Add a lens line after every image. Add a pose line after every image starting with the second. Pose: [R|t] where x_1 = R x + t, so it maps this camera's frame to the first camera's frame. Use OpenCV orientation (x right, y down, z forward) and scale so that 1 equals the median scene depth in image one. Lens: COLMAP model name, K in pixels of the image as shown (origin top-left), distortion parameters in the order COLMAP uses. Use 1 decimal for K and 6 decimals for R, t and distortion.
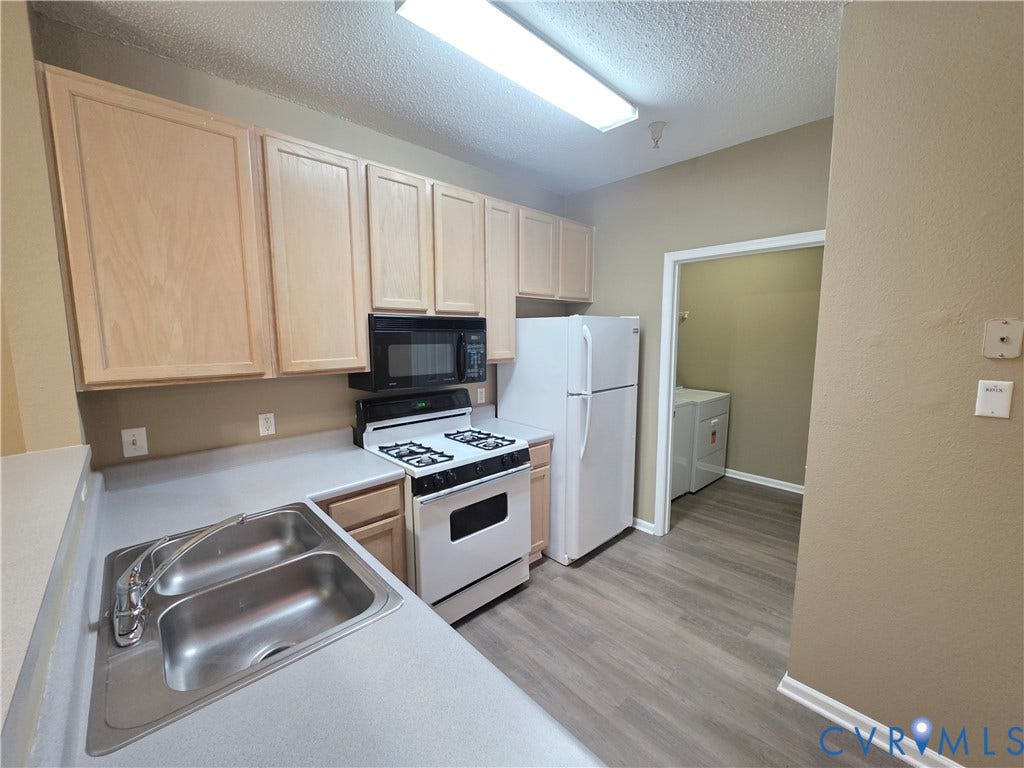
lens RADIAL K [[415.0, 0, 516.9], [0, 415.0, 380.9], [0, 0, 1]] dist [-0.002875, -0.000033]
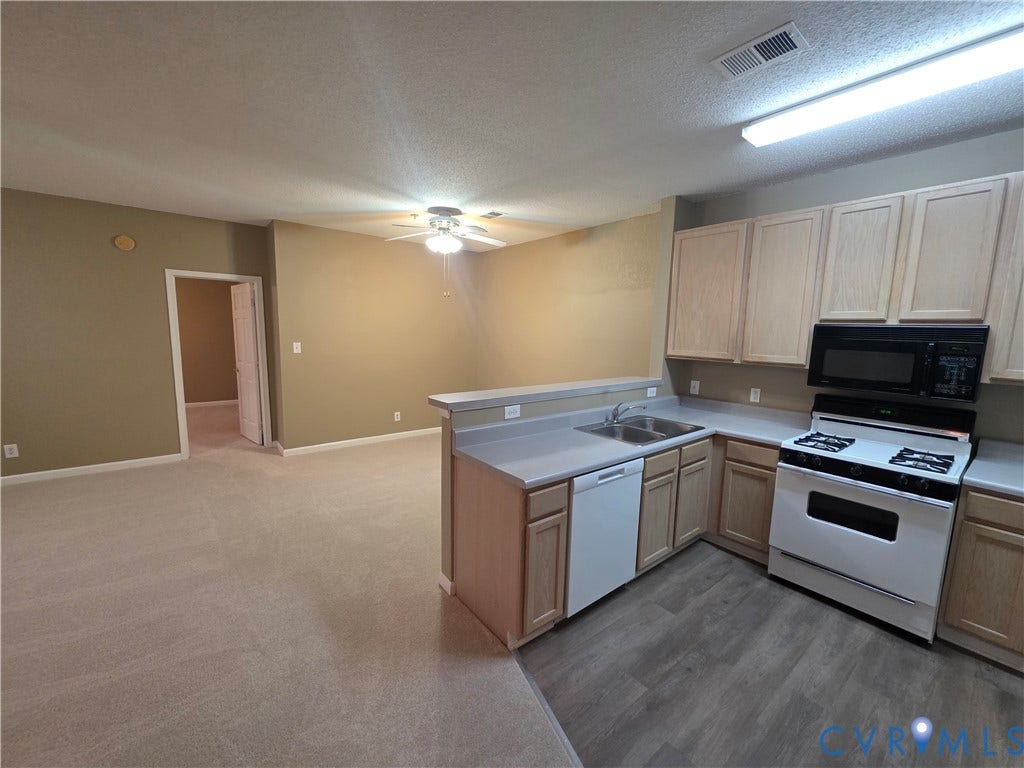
lens RADIAL K [[415.0, 0, 513.4], [0, 415.0, 381.6], [0, 0, 1]] dist [-0.002875, -0.000033]
pose [[-0.087644, 0.120023, -0.988895, 1.008951], [-0.142467, 0.981000, 0.131692, -0.022867], [0.985912, 0.152426, -0.068880, 0.186457]]
